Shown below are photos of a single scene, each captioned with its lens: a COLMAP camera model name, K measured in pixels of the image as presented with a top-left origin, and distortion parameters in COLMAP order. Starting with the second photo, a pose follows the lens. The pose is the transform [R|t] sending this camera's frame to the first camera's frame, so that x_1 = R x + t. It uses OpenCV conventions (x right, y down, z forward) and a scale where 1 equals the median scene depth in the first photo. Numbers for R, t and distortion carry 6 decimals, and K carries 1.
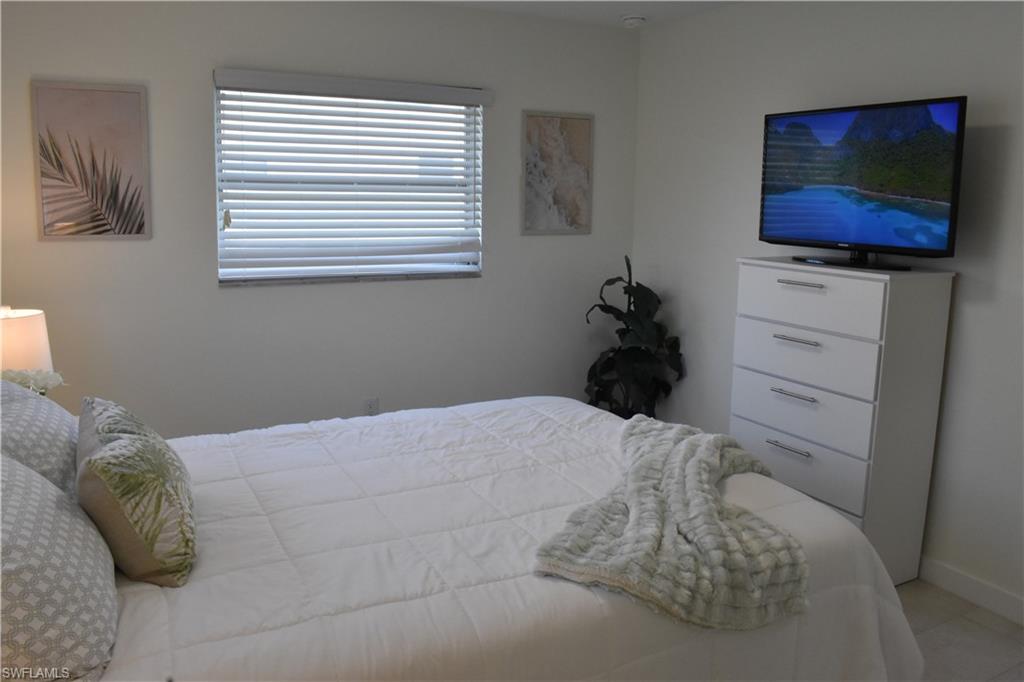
lens RADIAL K [[802.6, 0, 510.7], [0, 802.6, 342.6], [0, 0, 1]] dist [-0.092567, 0.013363]
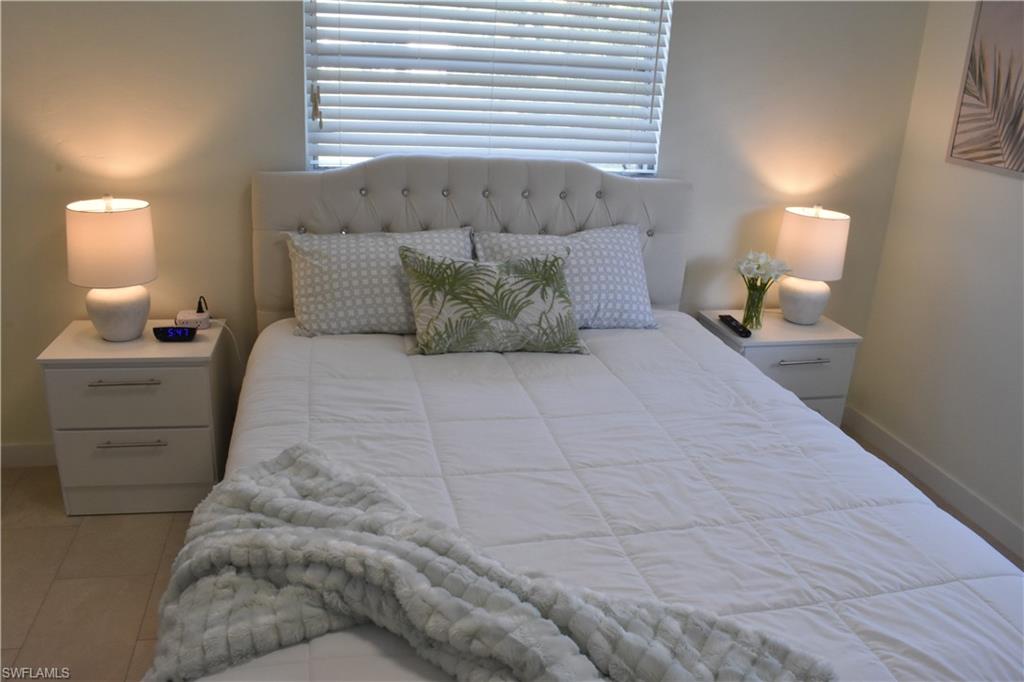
lens RADIAL K [[802.6, 0, 513.4], [0, 802.6, 340.5], [0, 0, 1]] dist [-0.092567, 0.013363]
pose [[-0.250179, 0.304002, -0.919235, 0.454984], [-0.237300, 0.901216, 0.362627, -0.152570], [0.938669, 0.308856, -0.153325, 0.719307]]
